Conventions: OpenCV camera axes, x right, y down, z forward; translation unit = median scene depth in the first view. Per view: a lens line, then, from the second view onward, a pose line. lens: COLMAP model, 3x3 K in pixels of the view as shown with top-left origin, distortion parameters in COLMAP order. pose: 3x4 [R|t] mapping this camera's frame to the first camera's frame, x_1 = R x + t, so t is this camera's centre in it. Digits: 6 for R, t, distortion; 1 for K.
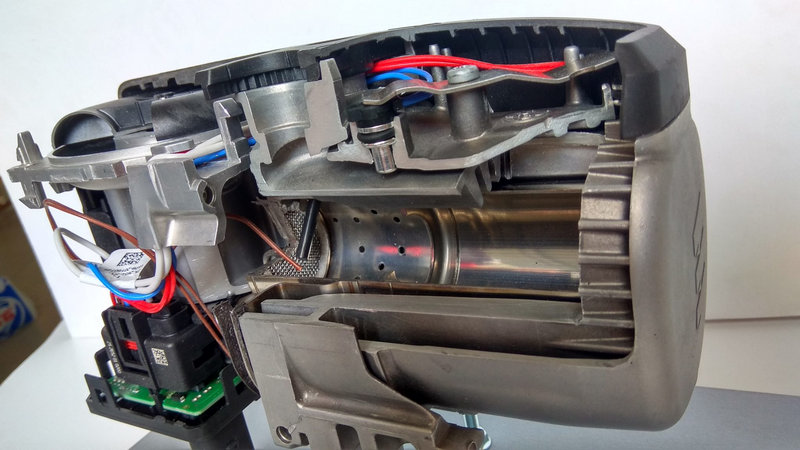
lens RADIAL K [[621.9, 0, 400.0], [0, 621.9, 225.0], [0, 0, 1]] dist [0.084035, -0.001512]
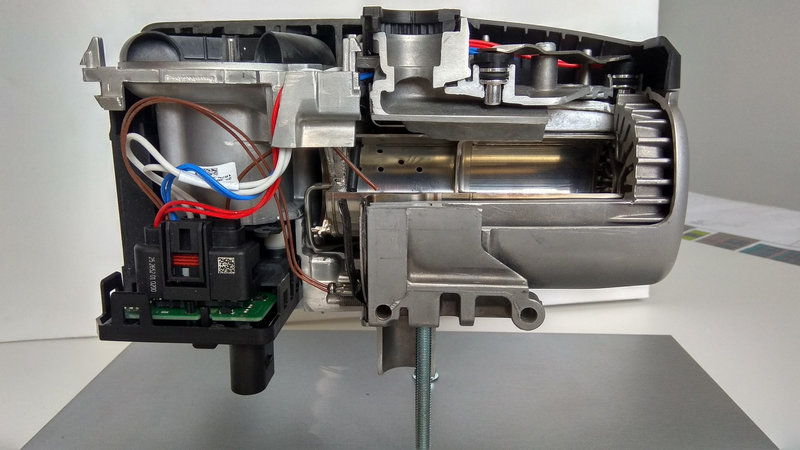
lens RADIAL K [[621.9, 0, 400.0], [0, 621.9, 225.0], [0, 0, 1]] dist [0.084035, -0.001512]
pose [[0.878547, 0.088683, 0.469352, -0.838758], [-0.017610, 0.987959, -0.153710, 0.401053], [-0.477332, 0.126776, 0.869530, -0.090138]]
